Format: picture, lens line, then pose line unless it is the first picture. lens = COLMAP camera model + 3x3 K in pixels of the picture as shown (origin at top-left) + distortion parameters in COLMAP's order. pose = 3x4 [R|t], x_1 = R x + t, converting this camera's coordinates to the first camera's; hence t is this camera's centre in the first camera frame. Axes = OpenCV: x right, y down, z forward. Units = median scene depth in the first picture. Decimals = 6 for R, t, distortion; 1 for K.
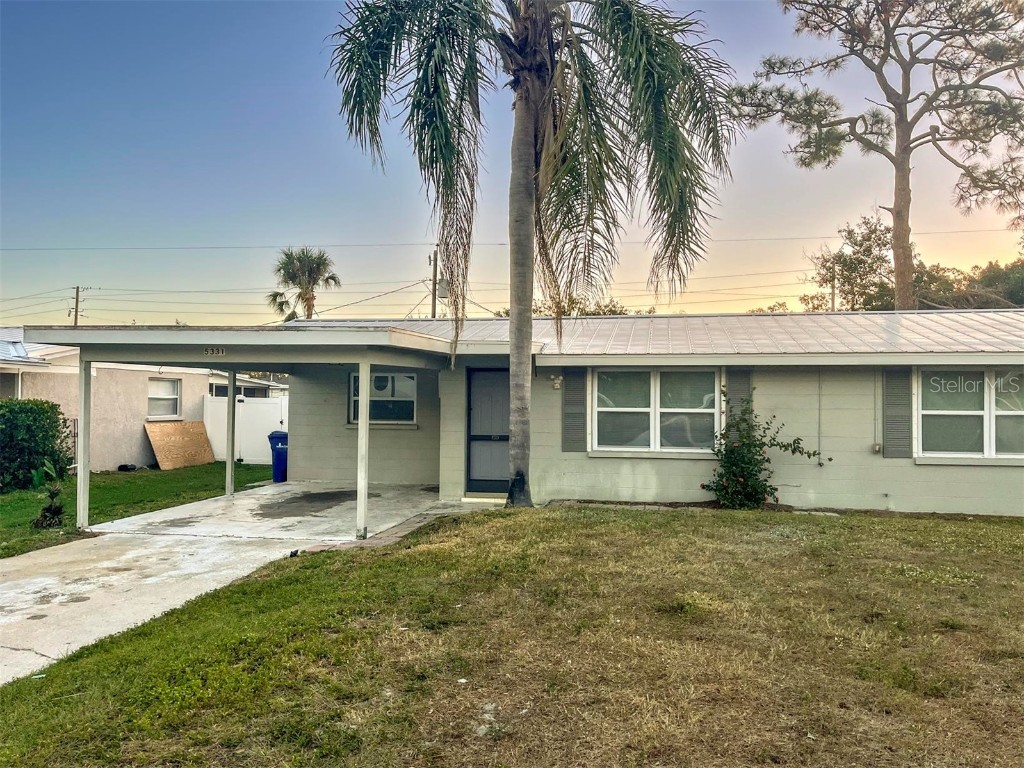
lens RADIAL K [[788.0, 0, 513.8], [0, 788.0, 383.7], [0, 0, 1]] dist [0.044359, 0.001634]
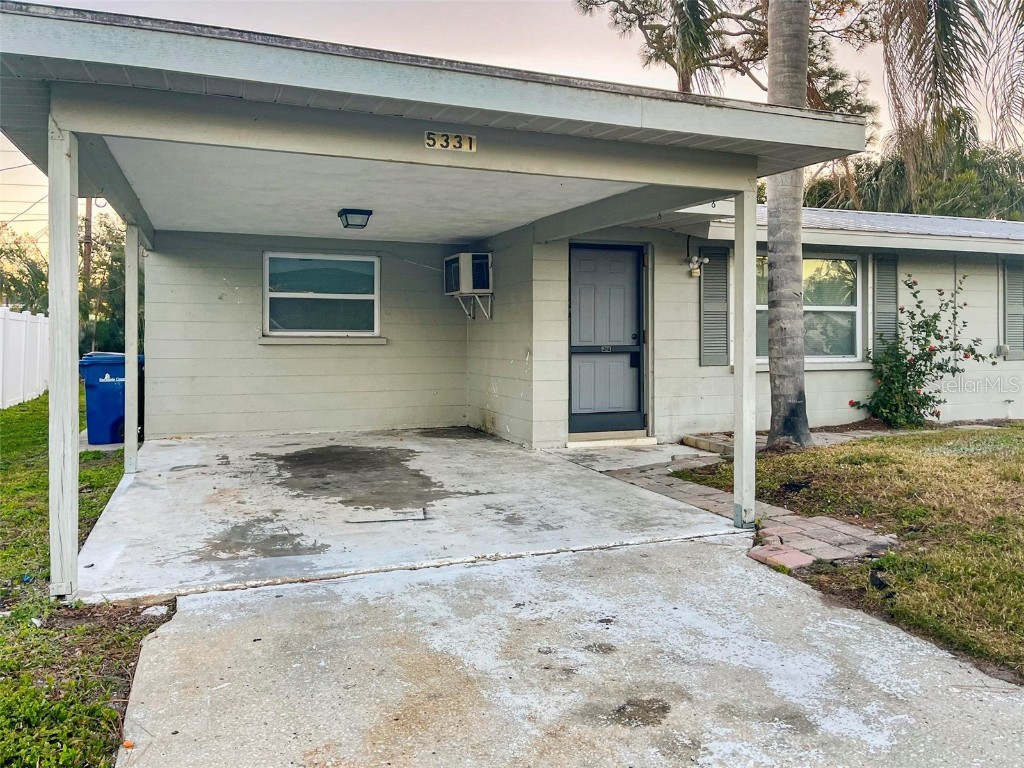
lens RADIAL K [[788.0, 0, 511.4], [0, 788.0, 384.3], [0, 0, 1]] dist [0.044359, 0.001634]
pose [[0.850985, -0.041072, 0.523581, -0.451471], [-0.006333, 0.996062, 0.088429, 0.039851], [-0.525151, -0.078568, 0.847374, 0.484574]]
